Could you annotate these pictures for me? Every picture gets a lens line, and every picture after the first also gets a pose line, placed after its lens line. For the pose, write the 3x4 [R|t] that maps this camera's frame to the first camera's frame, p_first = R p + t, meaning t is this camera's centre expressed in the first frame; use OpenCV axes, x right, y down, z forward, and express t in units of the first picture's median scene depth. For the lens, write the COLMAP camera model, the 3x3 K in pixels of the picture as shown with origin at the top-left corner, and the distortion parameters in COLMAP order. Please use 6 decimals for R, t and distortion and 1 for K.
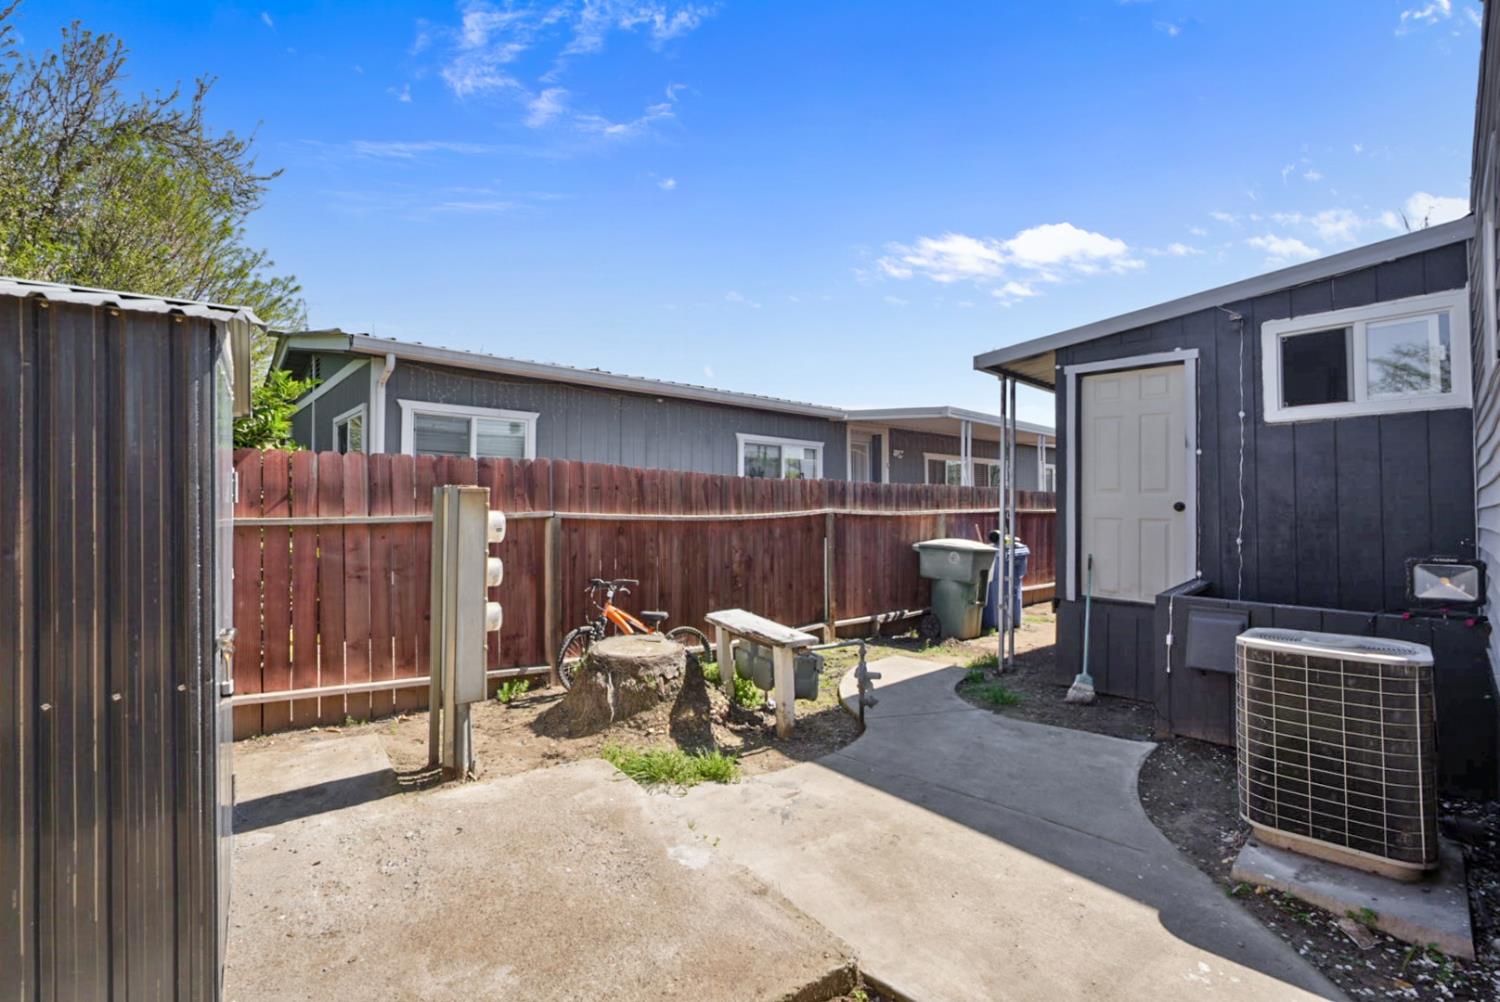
lens RADIAL K [[684.7, 0, 747.0], [0, 684.7, 493.7], [0, 0, 1]] dist [-0.000835, 0.000197]
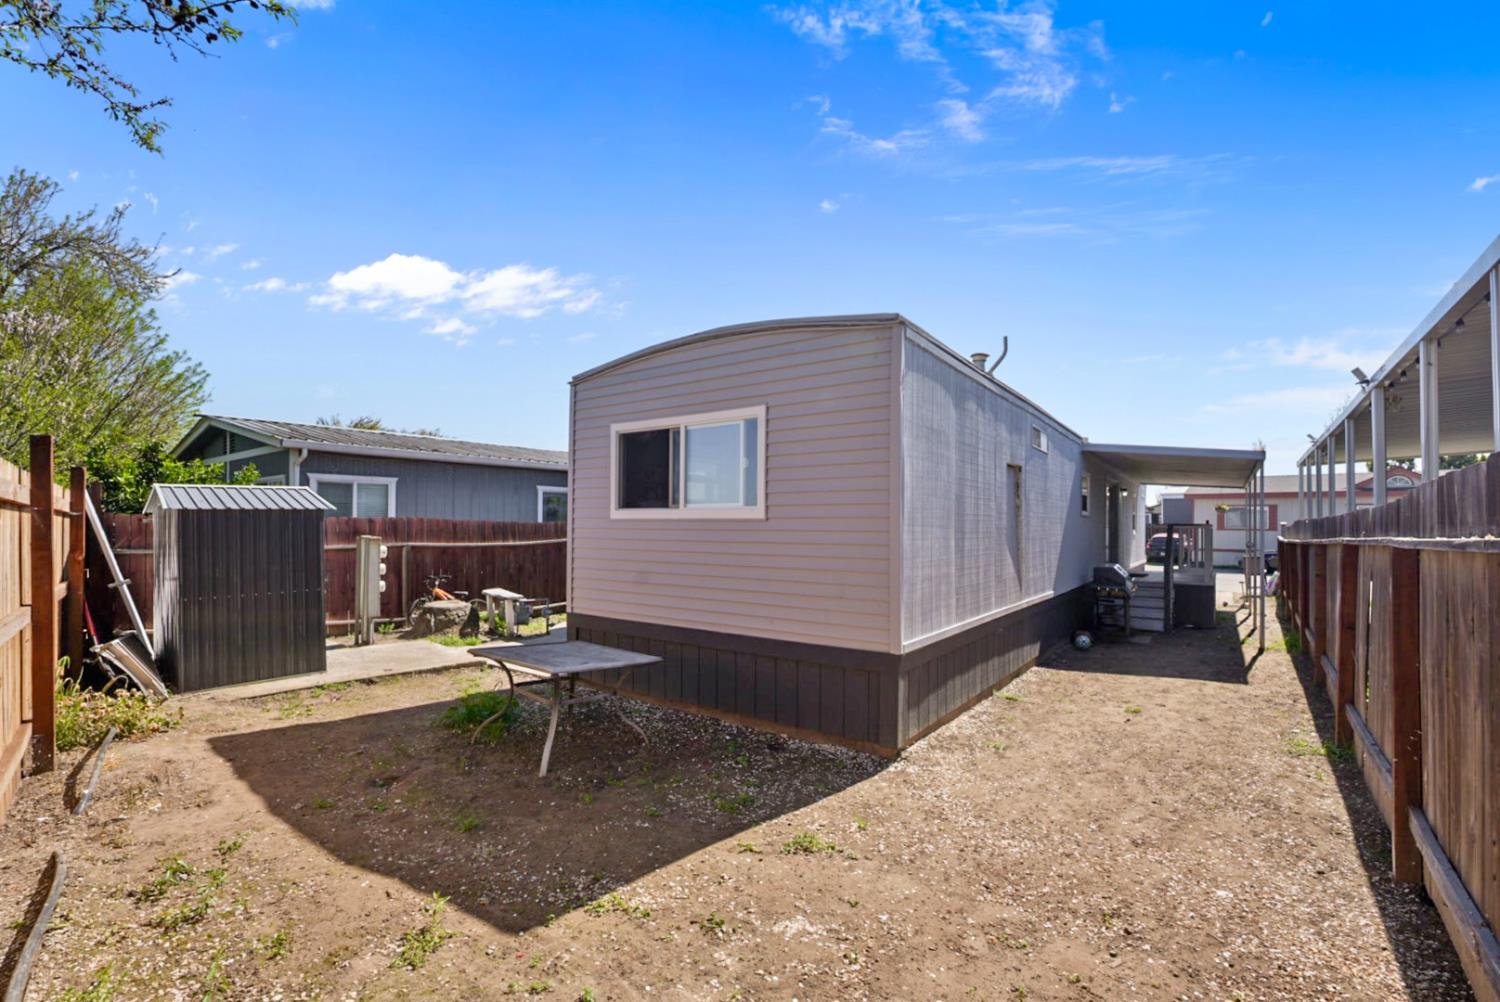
lens RADIAL K [[685.4, 0, 748.6], [0, 685.4, 519.1], [0, 0, 1]] dist [0.001139, 0.000365]
pose [[0.982837, 0.005360, 0.184397, 0.324684], [-0.007930, 0.999881, 0.013204, -0.076079], [-0.184305, -0.014440, 0.982763, -1.138560]]
